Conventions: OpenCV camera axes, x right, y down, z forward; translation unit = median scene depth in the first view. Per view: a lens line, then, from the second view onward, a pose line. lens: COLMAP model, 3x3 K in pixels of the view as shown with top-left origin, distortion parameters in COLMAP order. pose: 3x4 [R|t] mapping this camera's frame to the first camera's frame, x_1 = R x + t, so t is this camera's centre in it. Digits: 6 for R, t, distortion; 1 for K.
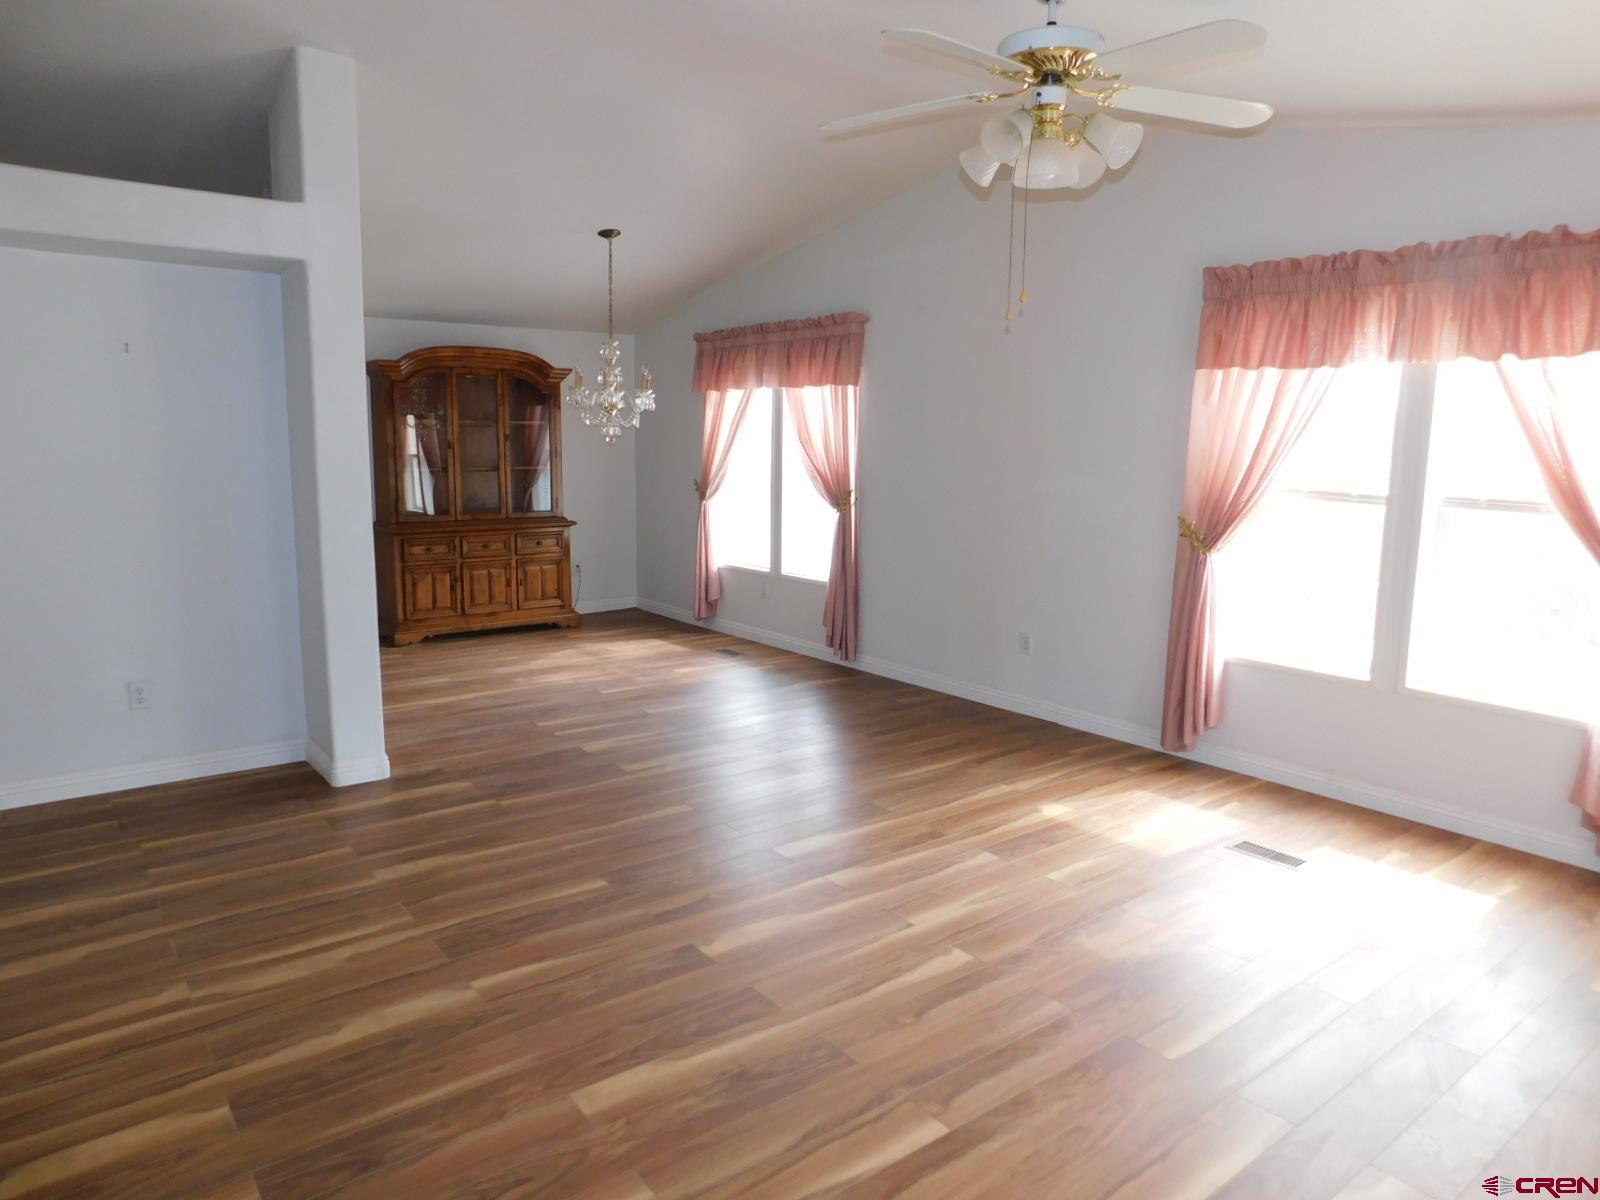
lens RADIAL K [[1030.5, 0, 800.0], [0, 1030.5, 600.0], [0, 0, 1]] dist [-0.031531, 0.005868]
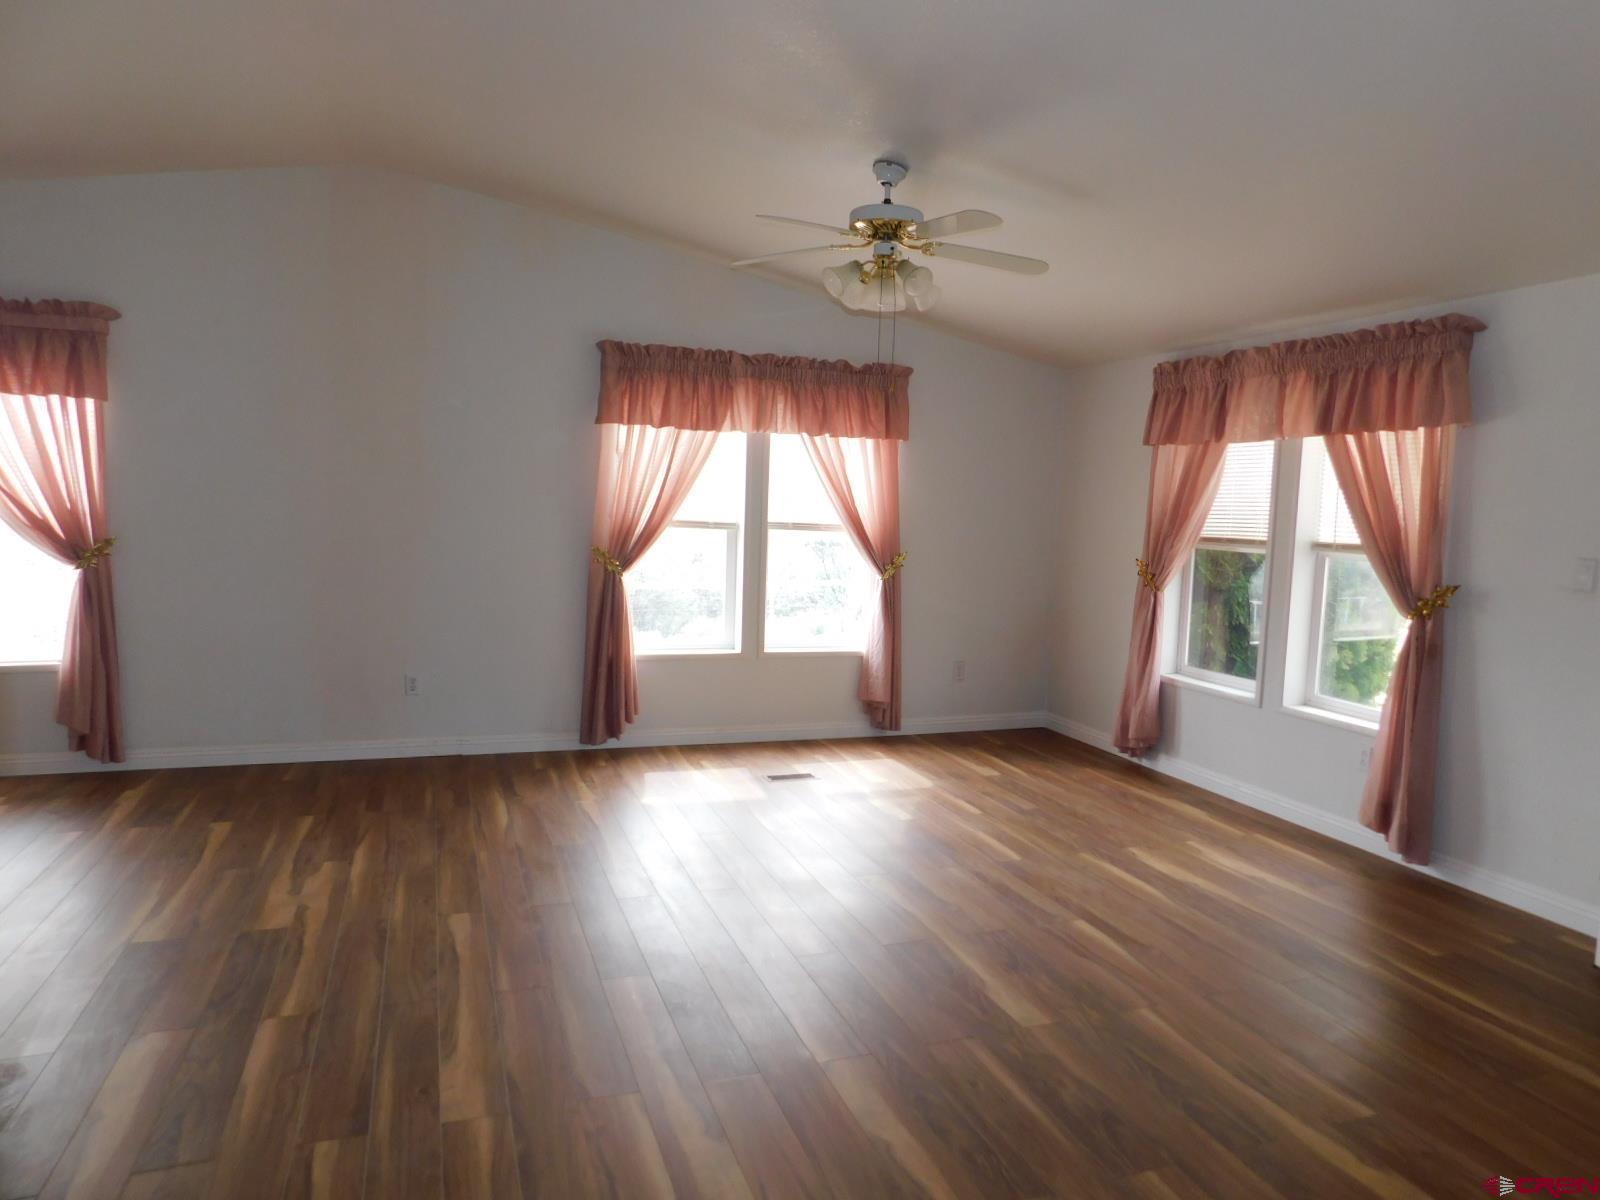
lens RADIAL K [[1030.5, 0, 800.0], [0, 1030.5, 600.0], [0, 0, 1]] dist [-0.031531, 0.005868]
pose [[0.340777, -0.089644, 0.935861, -0.729901], [0.121795, 0.991265, 0.050601, -0.054718], [-0.932222, 0.096740, 0.348718, 0.407738]]
